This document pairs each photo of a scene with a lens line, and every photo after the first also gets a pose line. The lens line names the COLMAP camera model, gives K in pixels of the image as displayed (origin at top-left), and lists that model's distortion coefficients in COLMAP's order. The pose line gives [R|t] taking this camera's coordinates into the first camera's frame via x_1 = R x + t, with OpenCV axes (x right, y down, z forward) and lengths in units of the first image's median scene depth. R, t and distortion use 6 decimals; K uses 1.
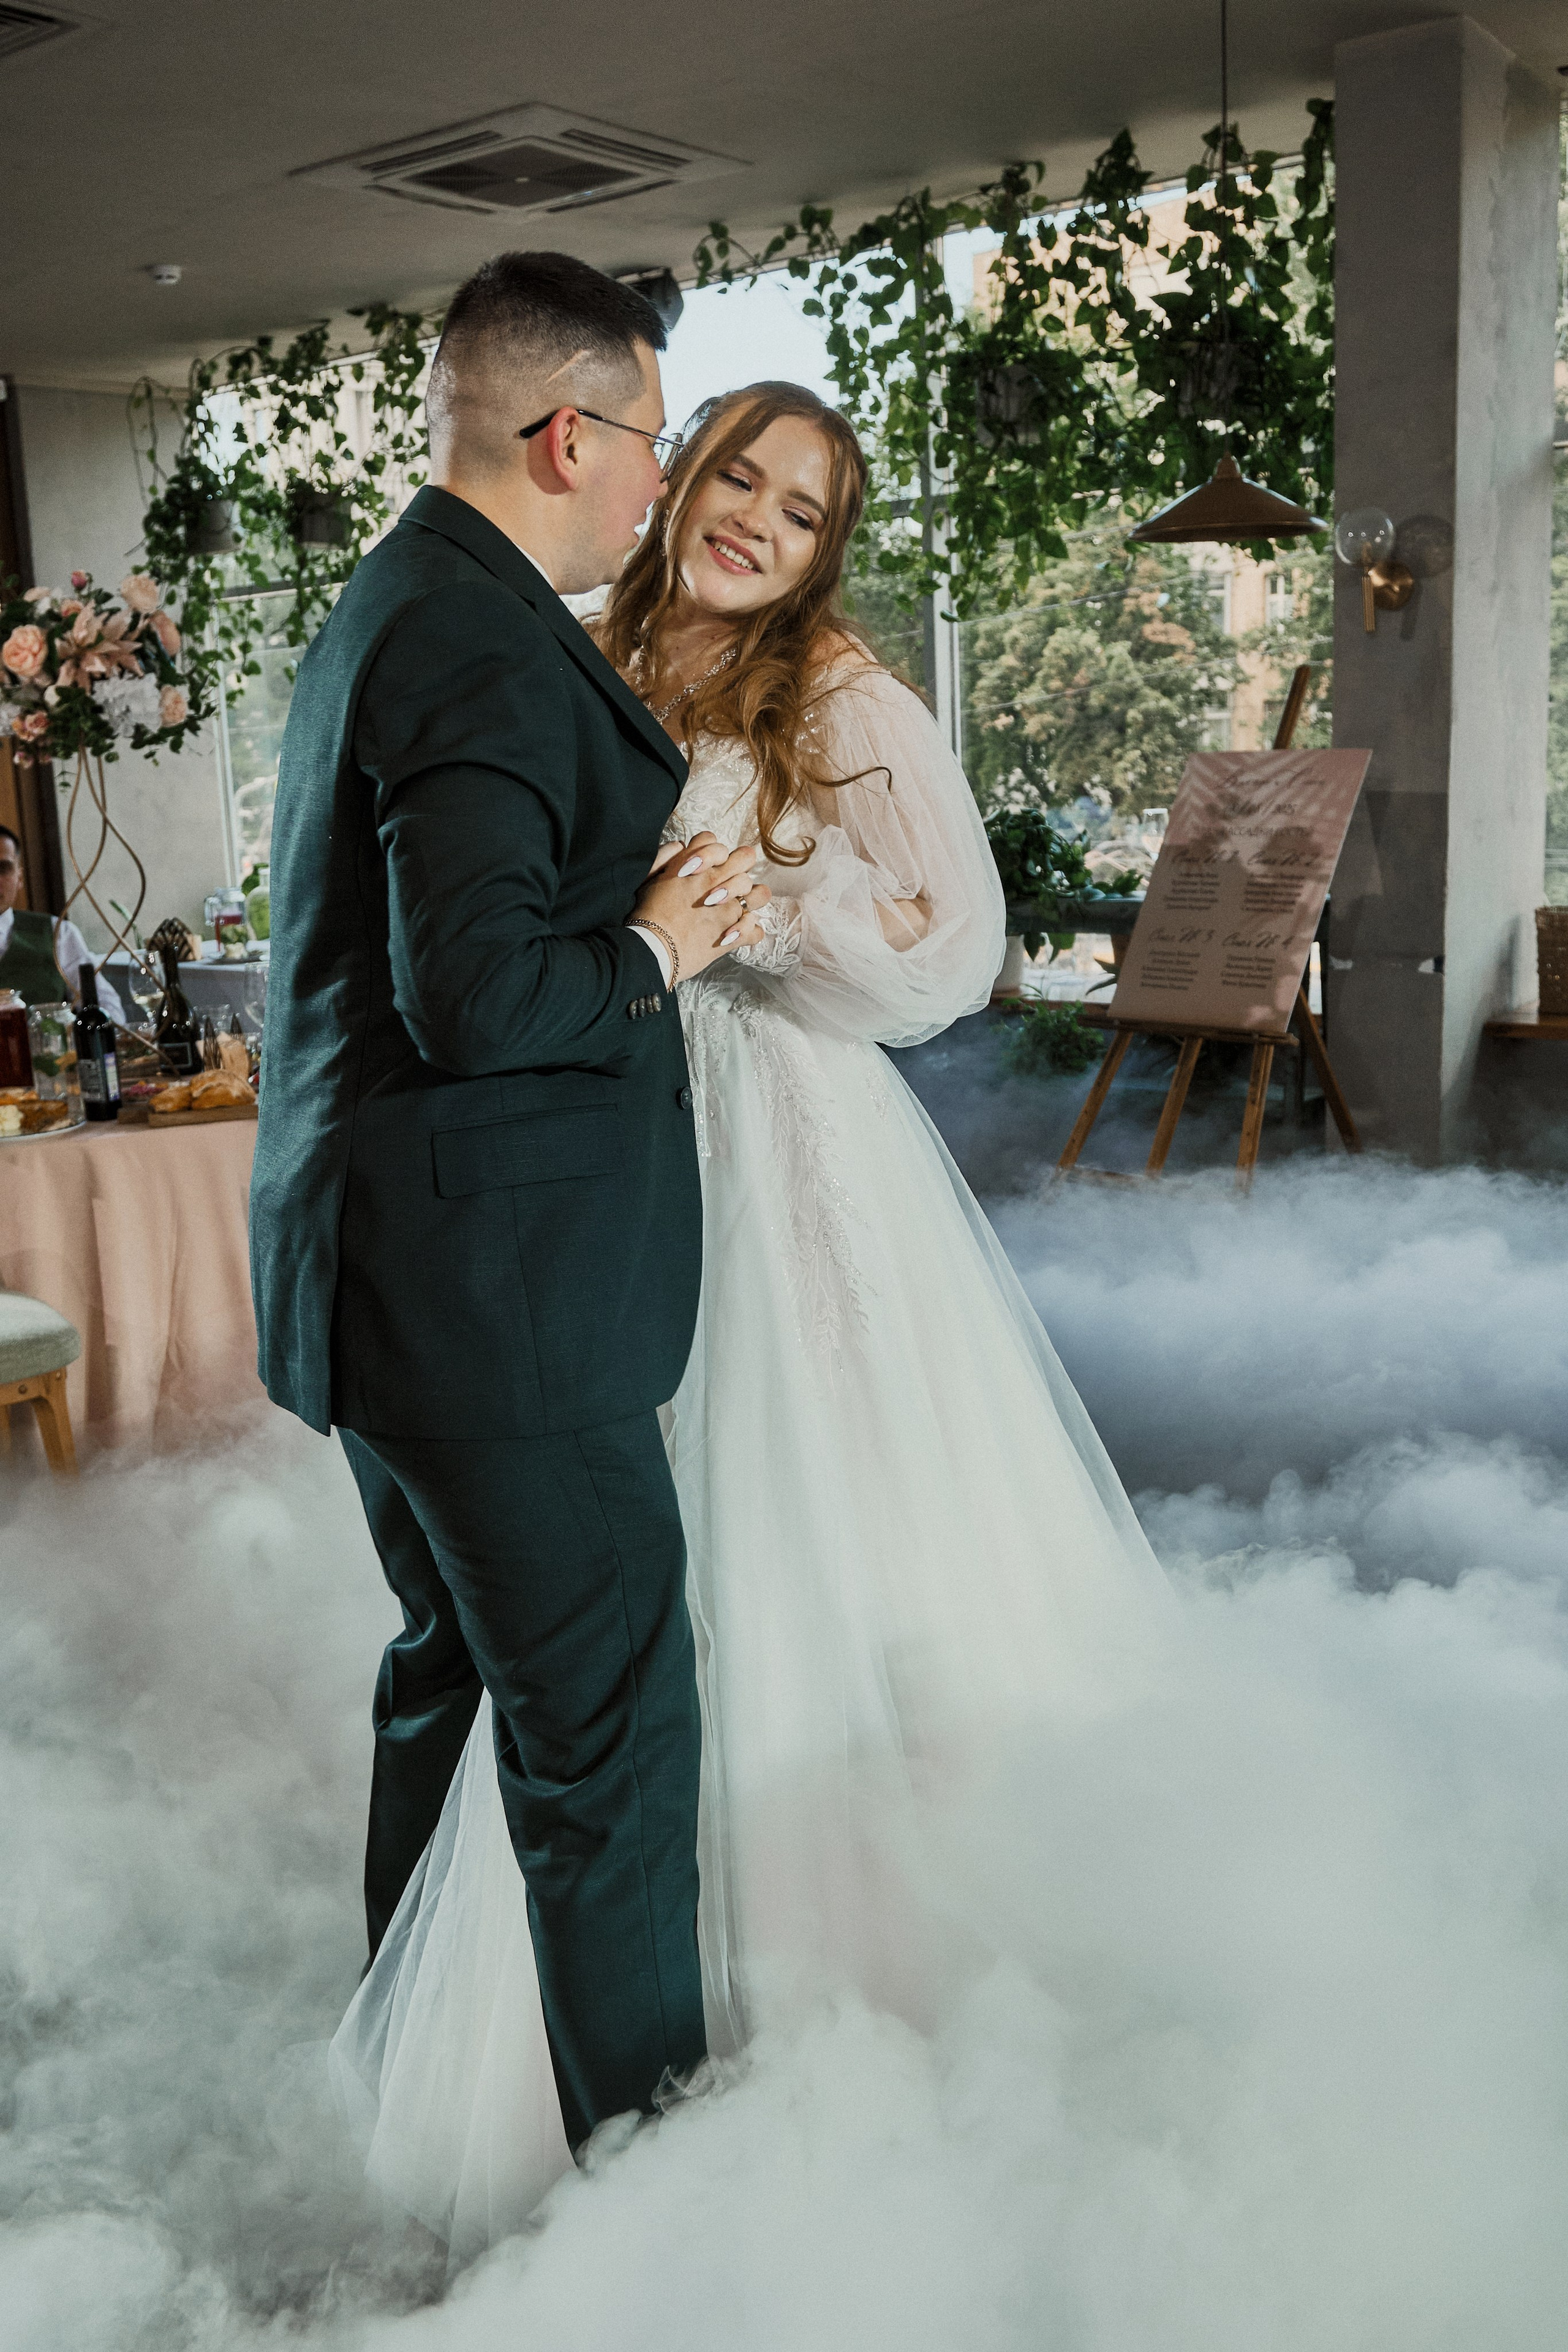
lens RADIAL K [[2172.9, 0, 710.7], [0, 2172.9, 1223.5], [0, 0, 1]] dist [-0.065431, 0.027896]
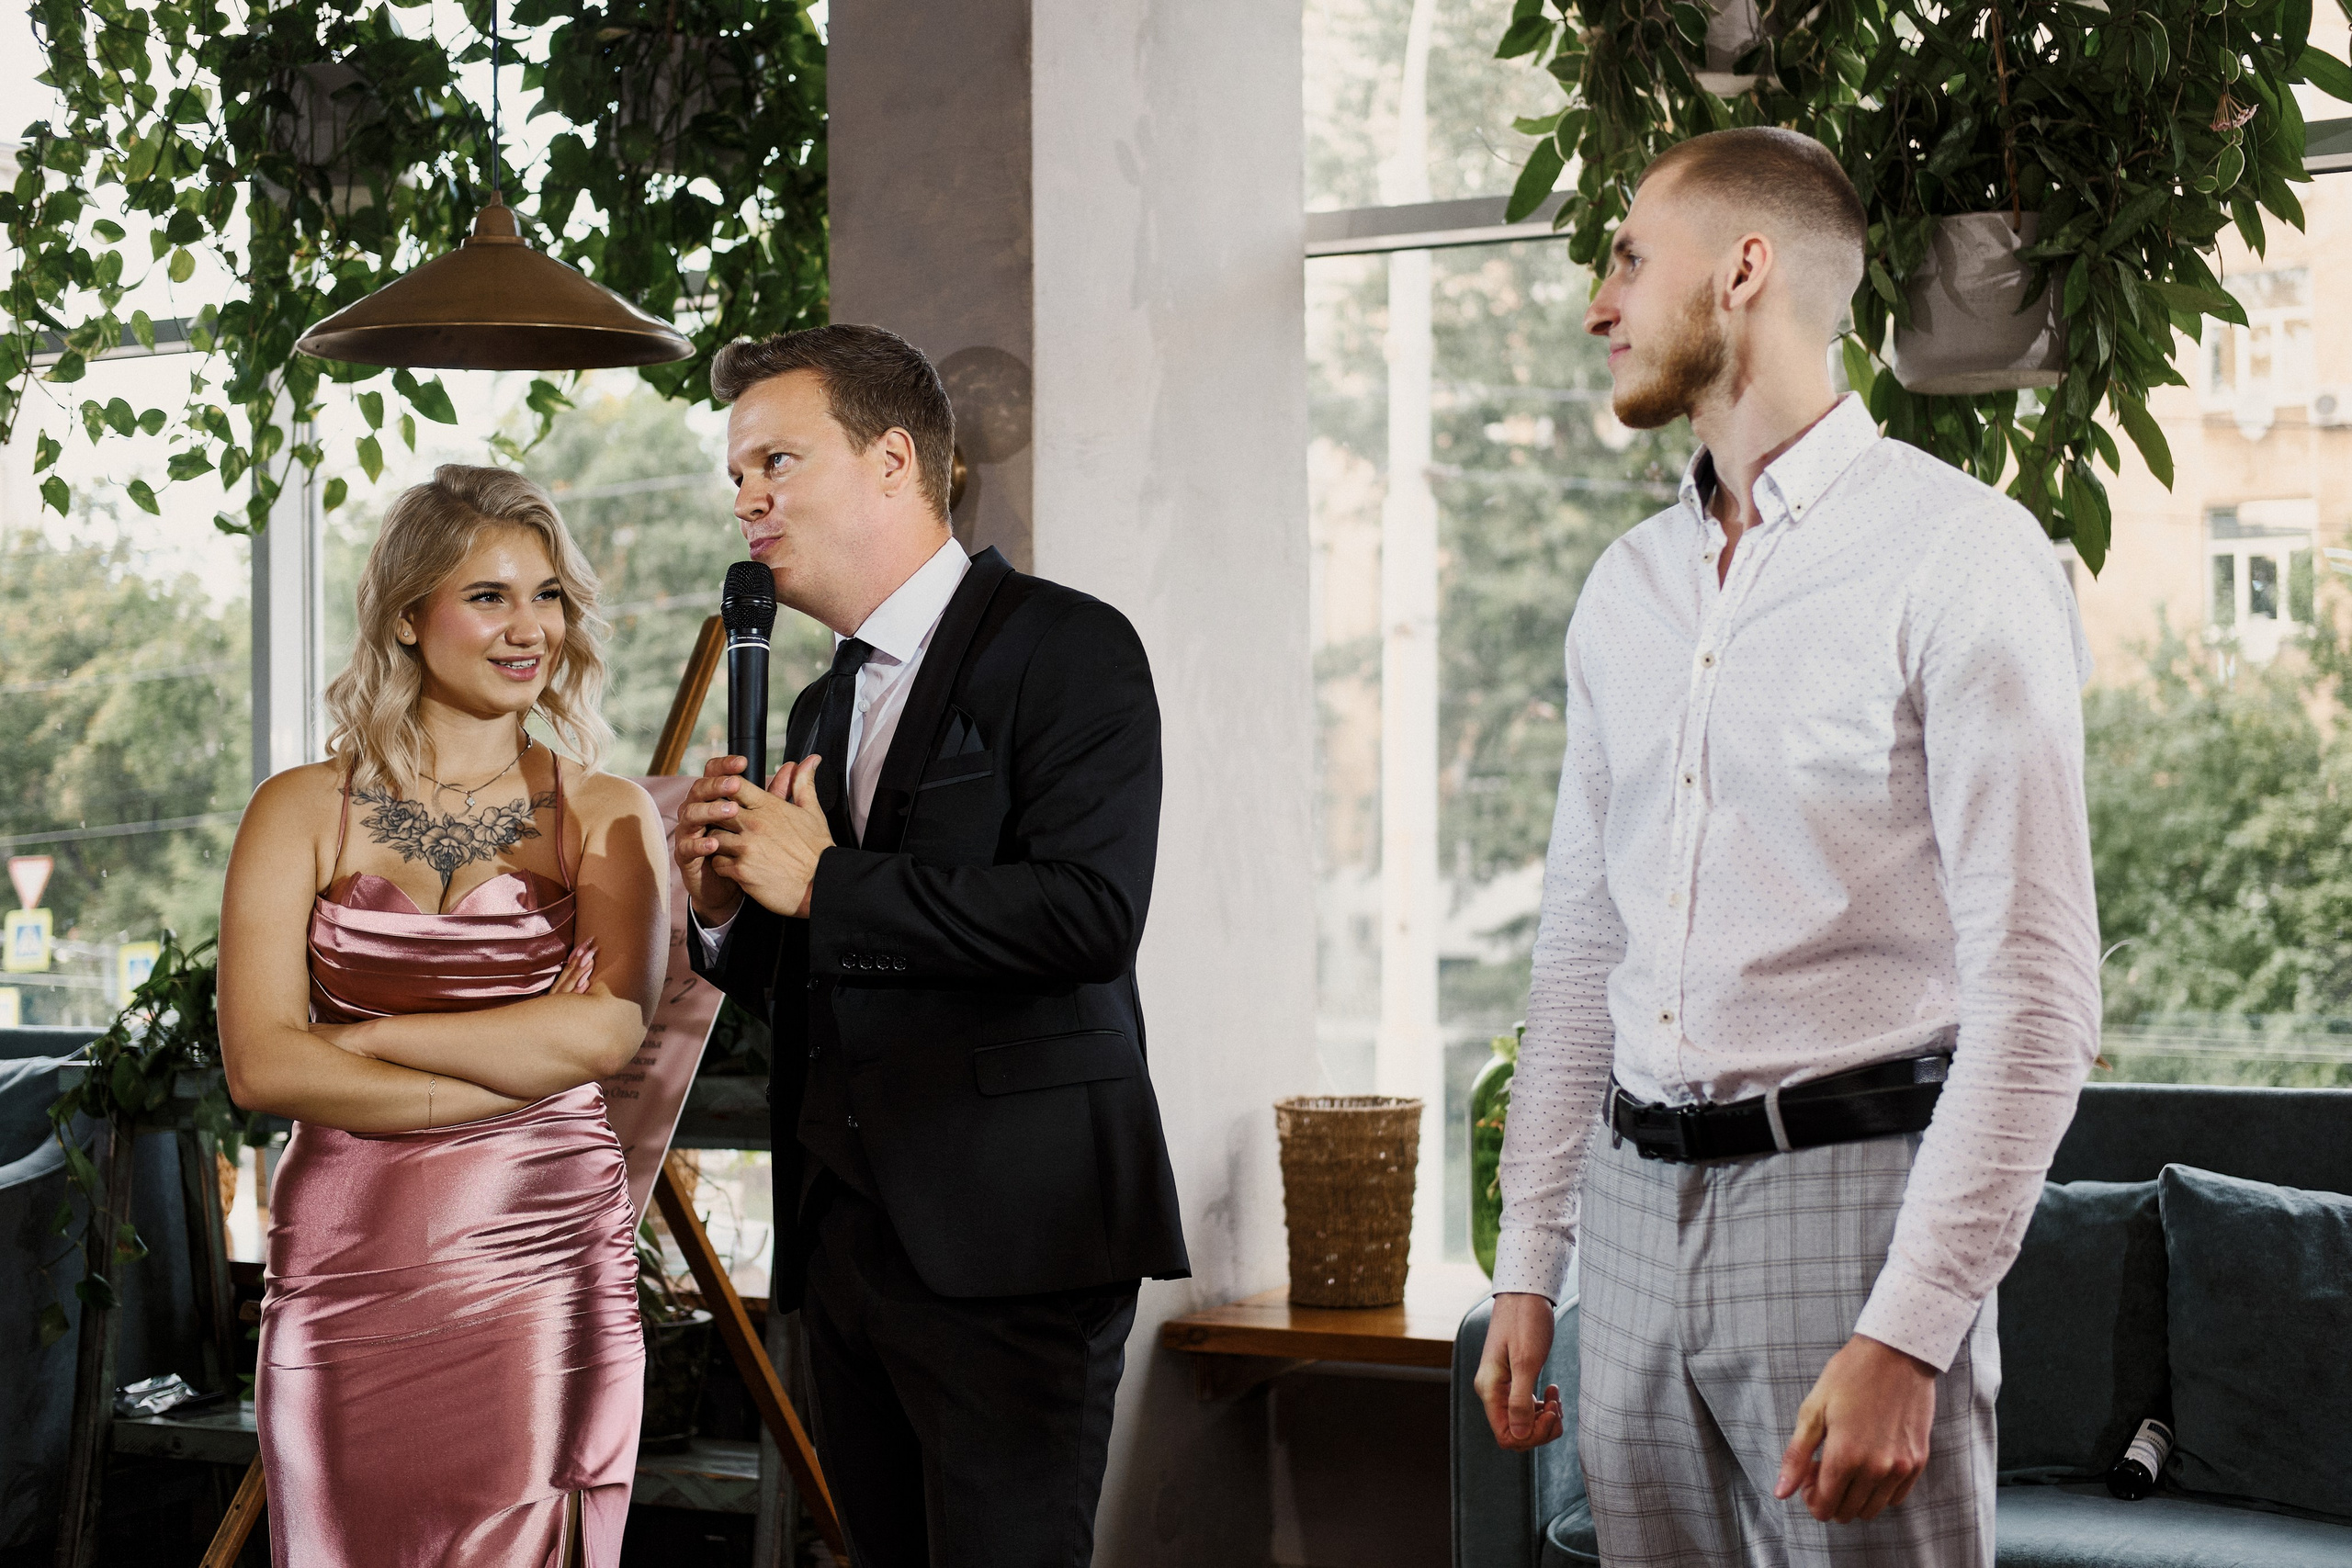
lens RADIAL K [[3707.5, 0, 1175.7], [0, 3707.5, 743.9], [0, 0, 1]] dist [0.015474, 0.094568]
pose [[0.988257, 0.036457, 0.148388, 0.214948], [-0.000024, 0.971157, -0.238441, -0.016940], [-0.152801, 0.235638, 0.959753, 0.125090]]
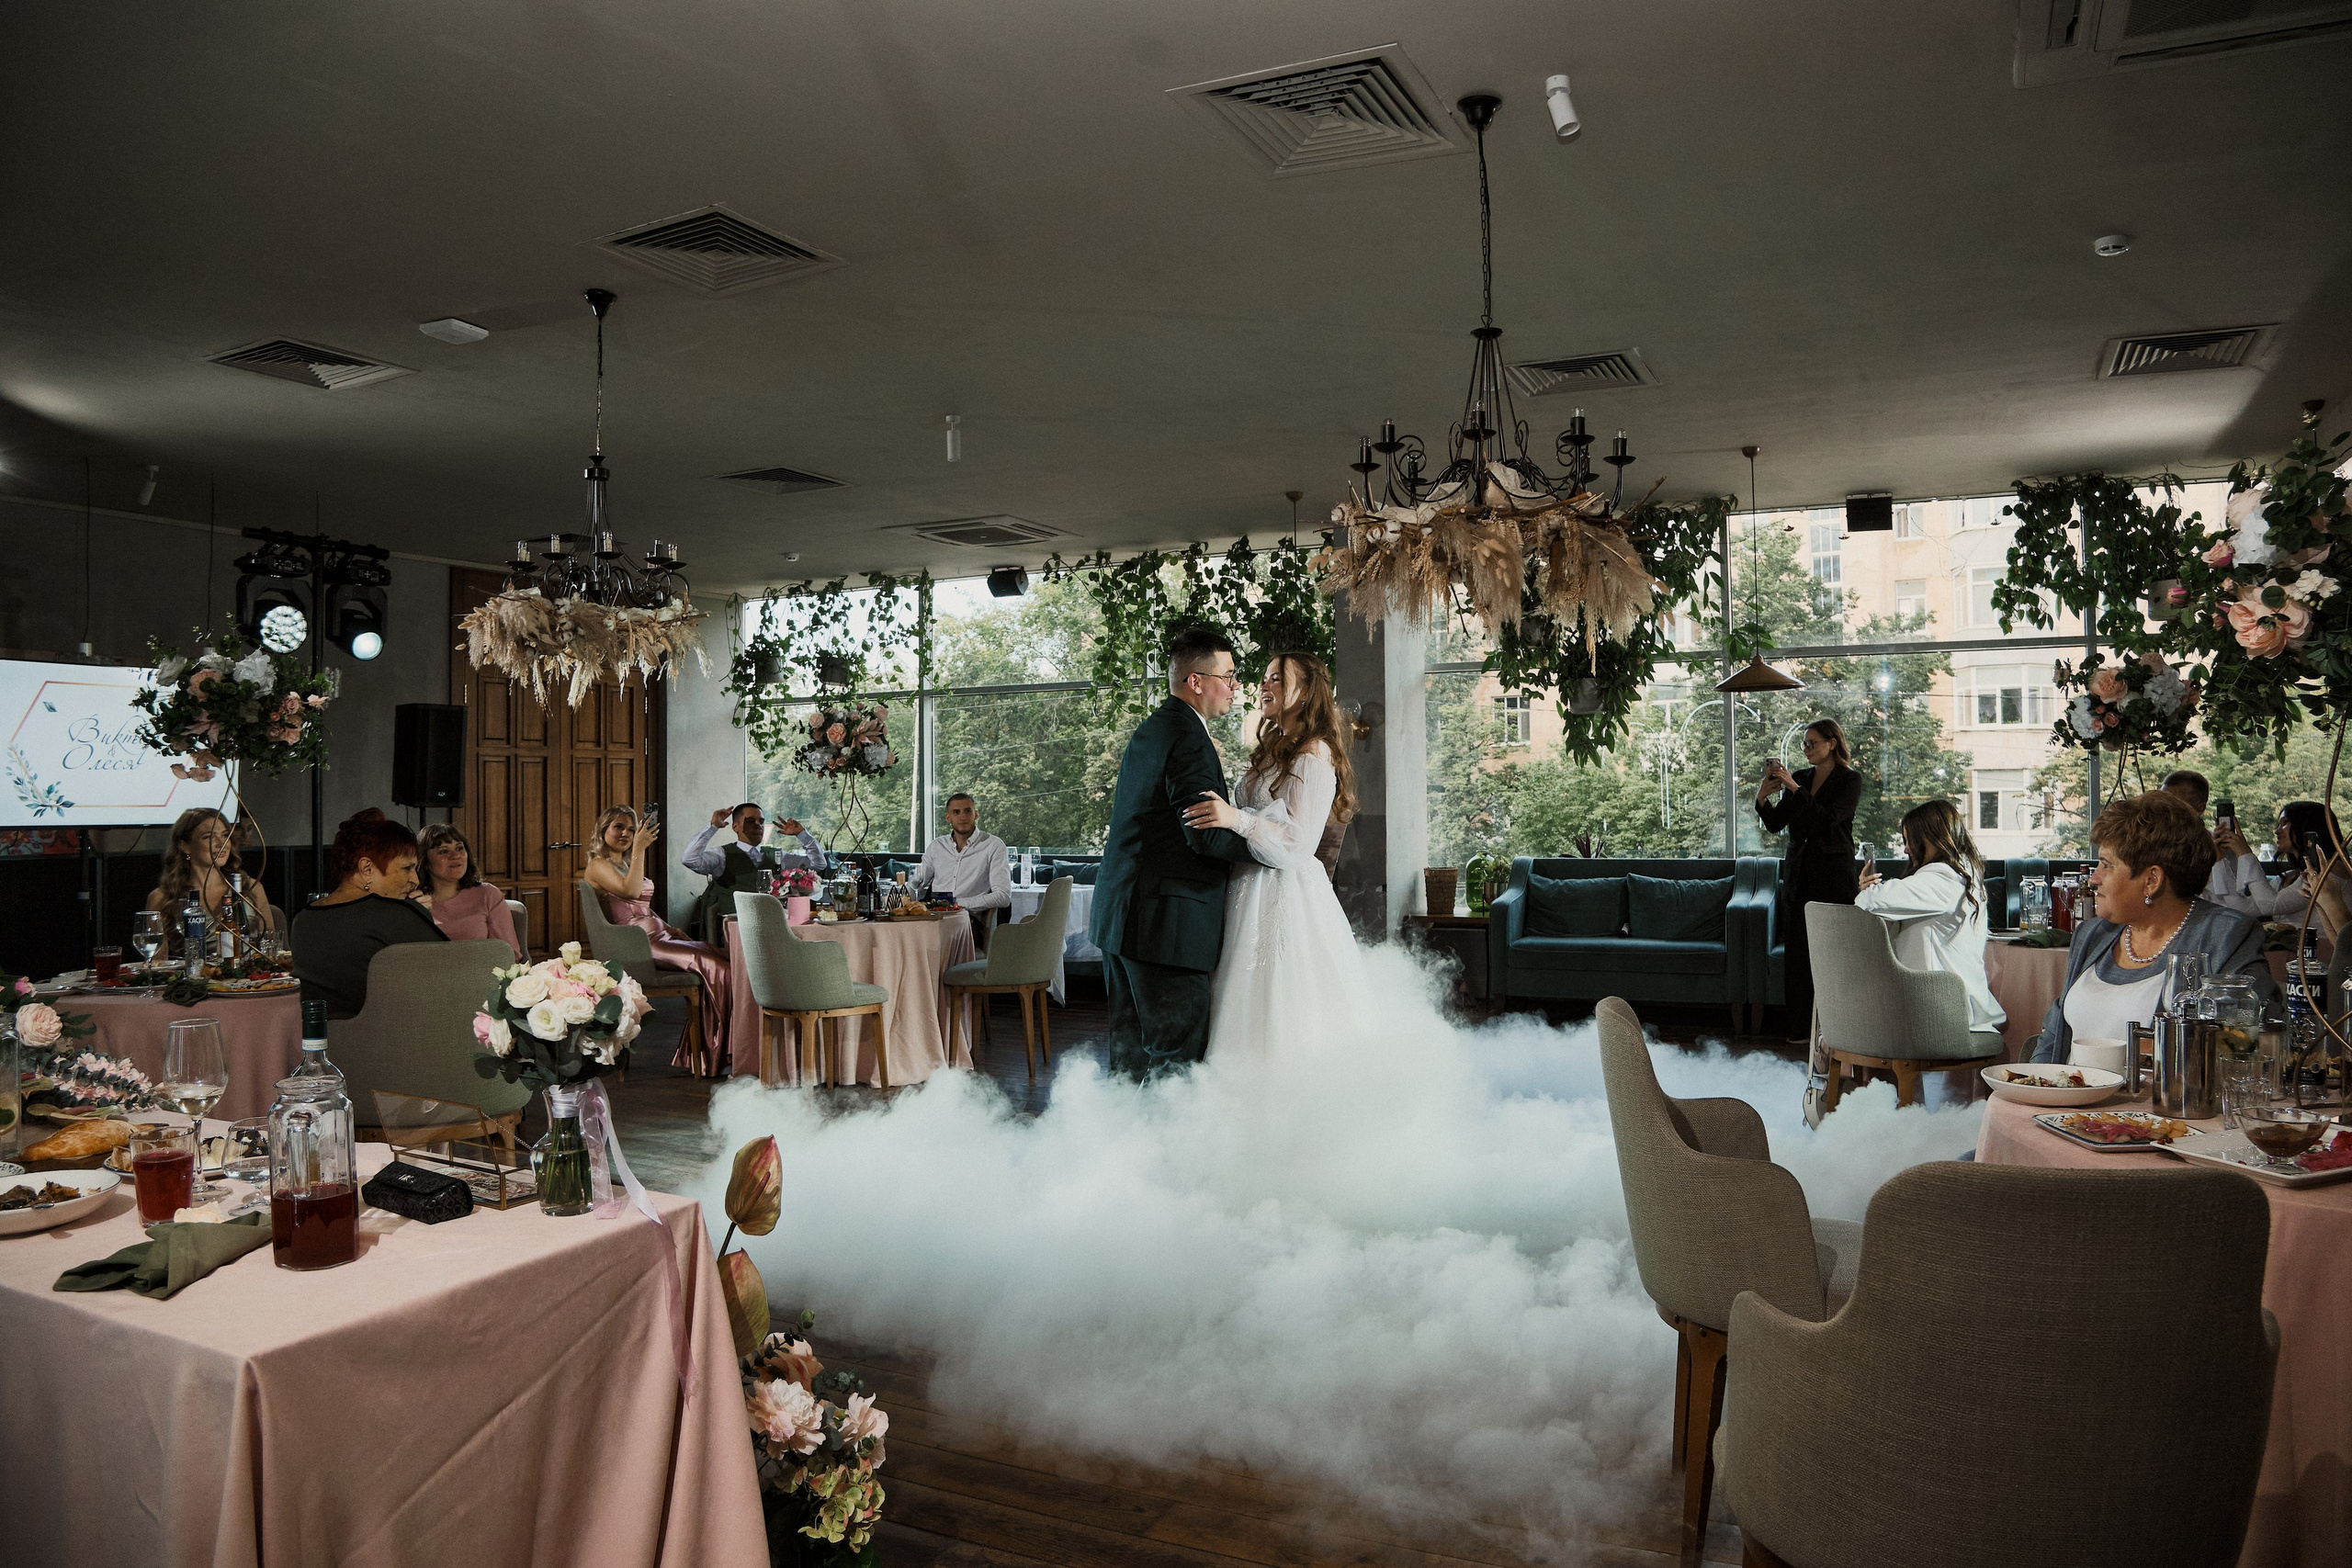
lens RADIAL K [[1697.7, 0, 1176.0], [0, 1697.7, 784.0], [0, 0, 1]] dist [-0.001064, -0.000120]
pose [[0.978747, 0.037619, 0.201590, -0.233725], [0.010926, 0.972068, -0.234445, 0.180658], [-0.204779, 0.231665, 0.950998, -0.660023]]
